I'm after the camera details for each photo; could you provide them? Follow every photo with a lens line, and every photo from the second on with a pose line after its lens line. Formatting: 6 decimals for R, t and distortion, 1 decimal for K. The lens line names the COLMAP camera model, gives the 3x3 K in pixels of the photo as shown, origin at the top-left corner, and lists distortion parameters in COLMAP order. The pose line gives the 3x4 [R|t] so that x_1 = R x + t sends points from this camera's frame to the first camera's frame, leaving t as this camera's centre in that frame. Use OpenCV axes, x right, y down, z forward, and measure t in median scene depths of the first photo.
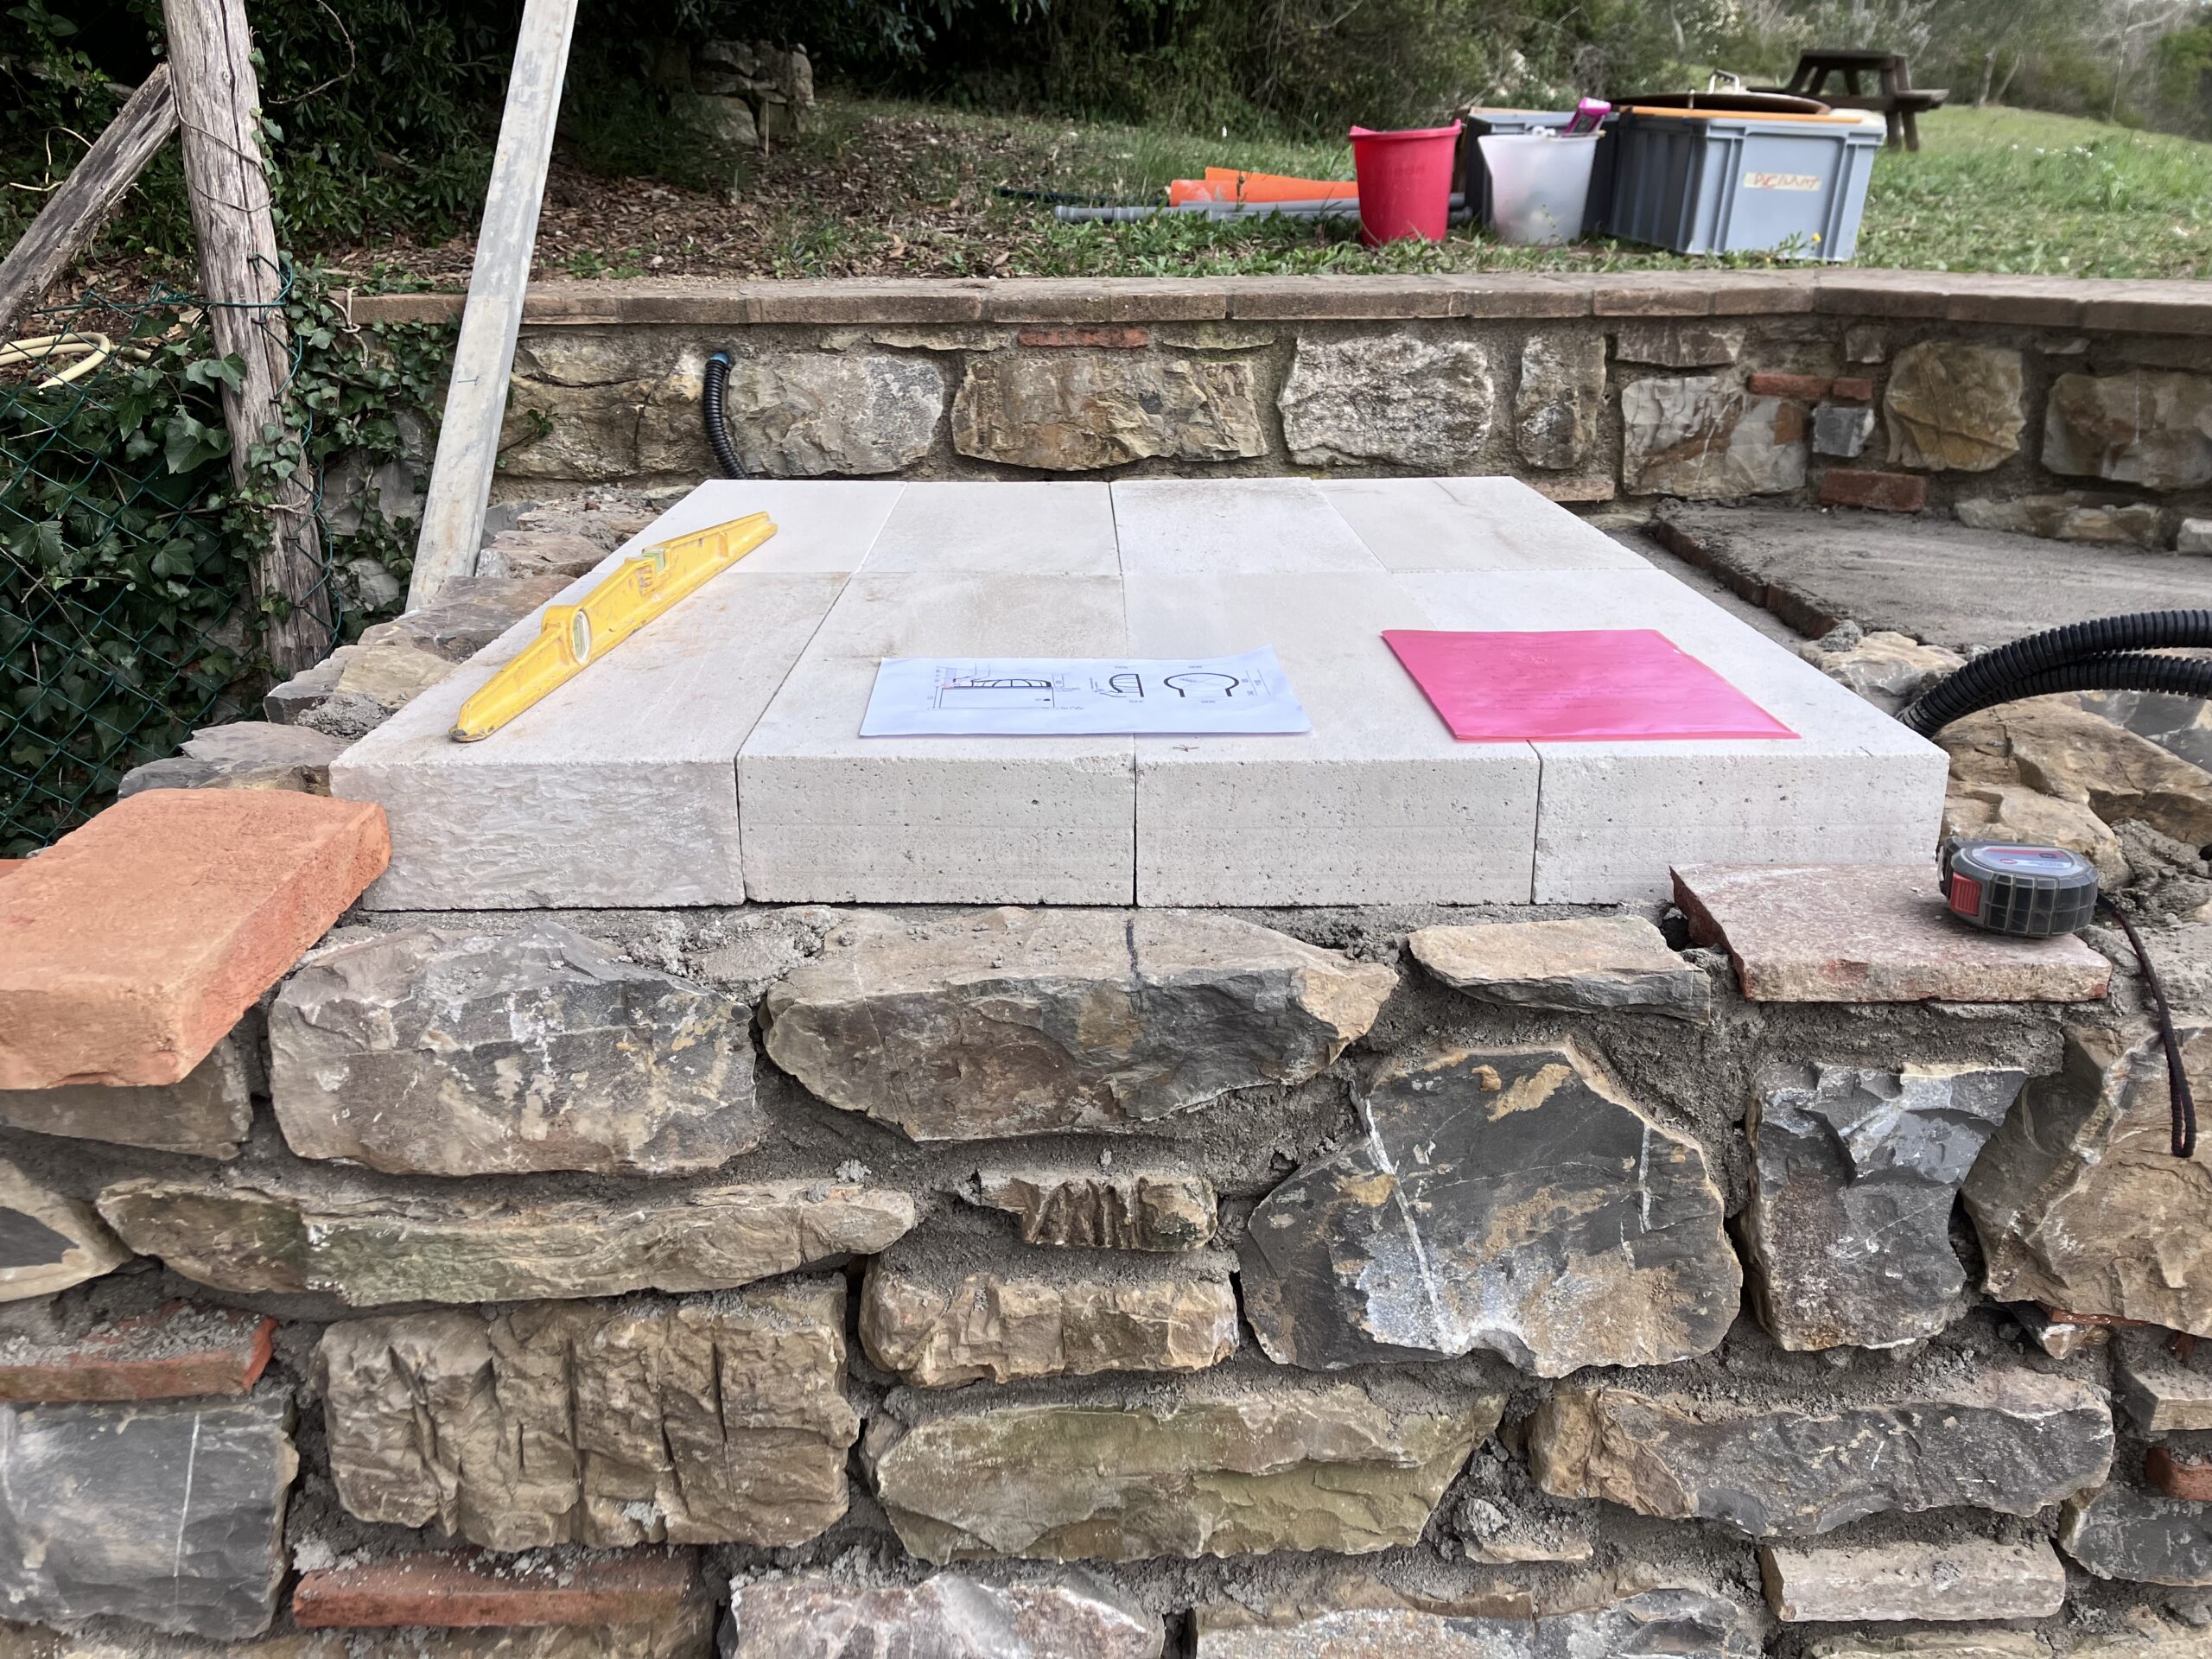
lens RADIAL K [[1777.6, 0, 1116.7], [0, 1777.6, 826.6], [0, 0, 1]] dist [0.003119, -0.005056]
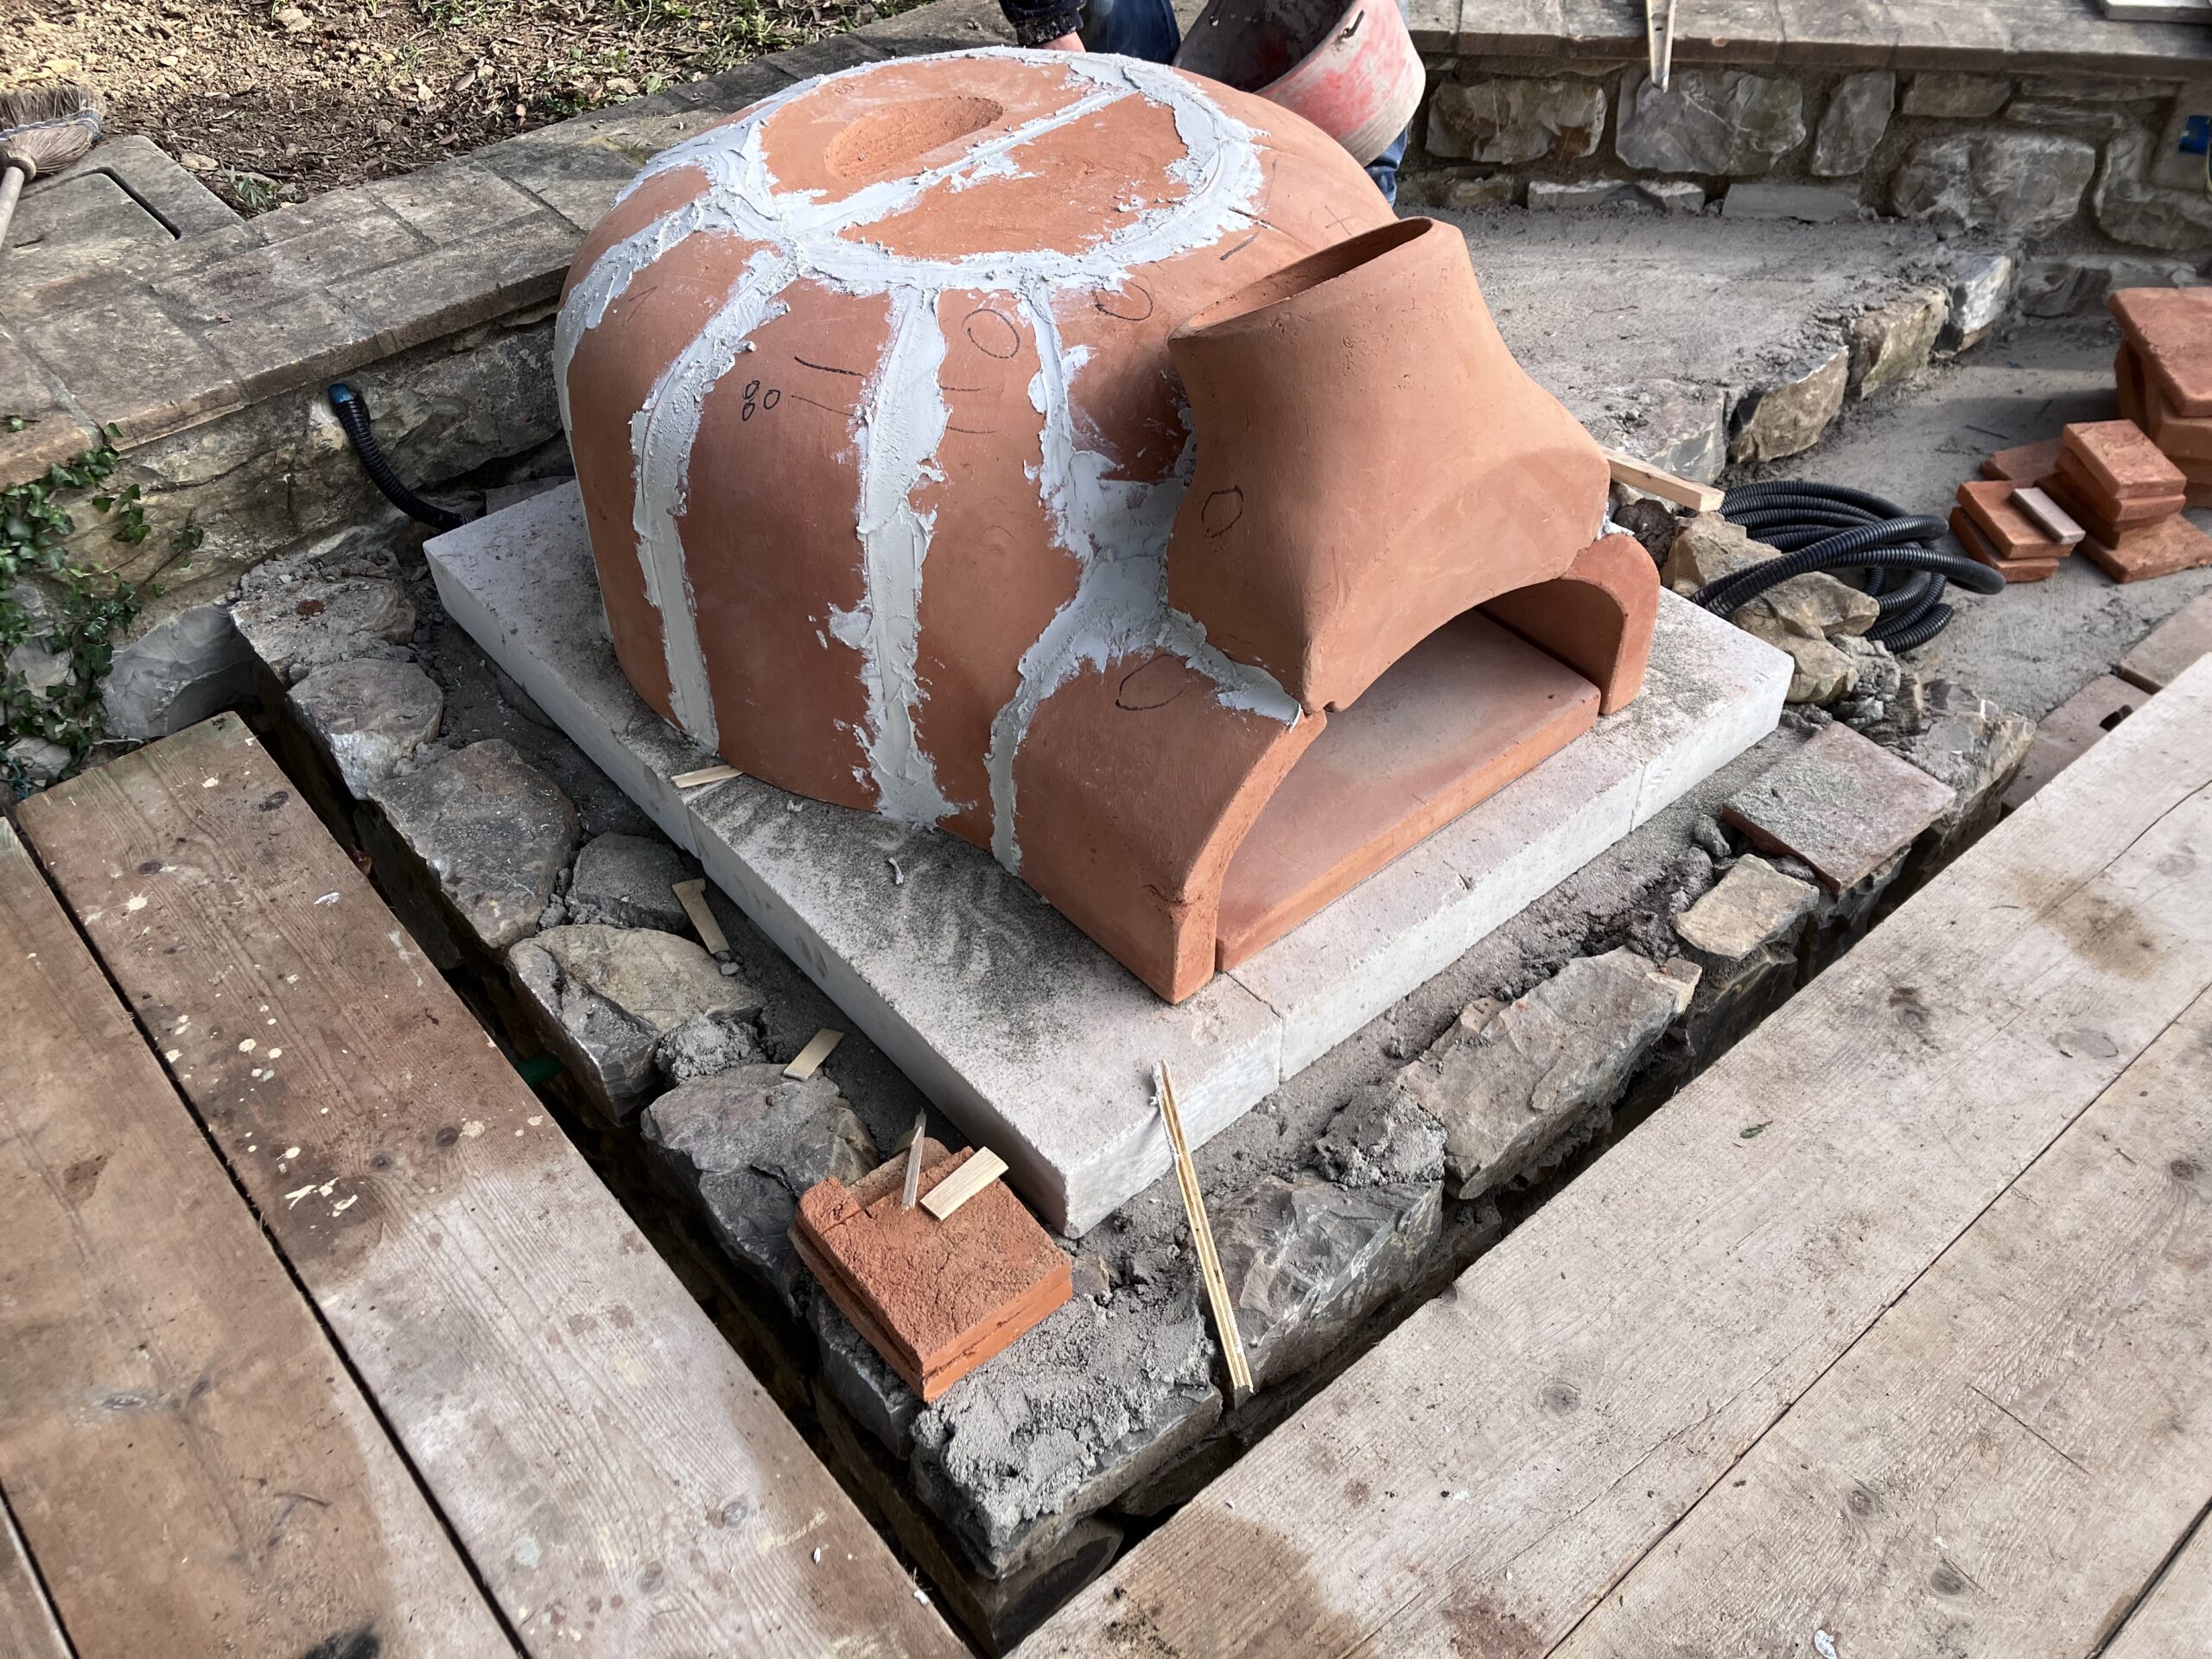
lens RADIAL K [[1777.6, 0, 1104.9], [0, 1777.6, 833.5], [0, 0, 1]] dist [0.003119, -0.005056]
pose [[0.780874, -0.450626, 0.432634, -0.419182], [0.235204, 0.853682, 0.464658, -0.406627], [-0.578719, -0.261082, 0.772607, 0.001564]]
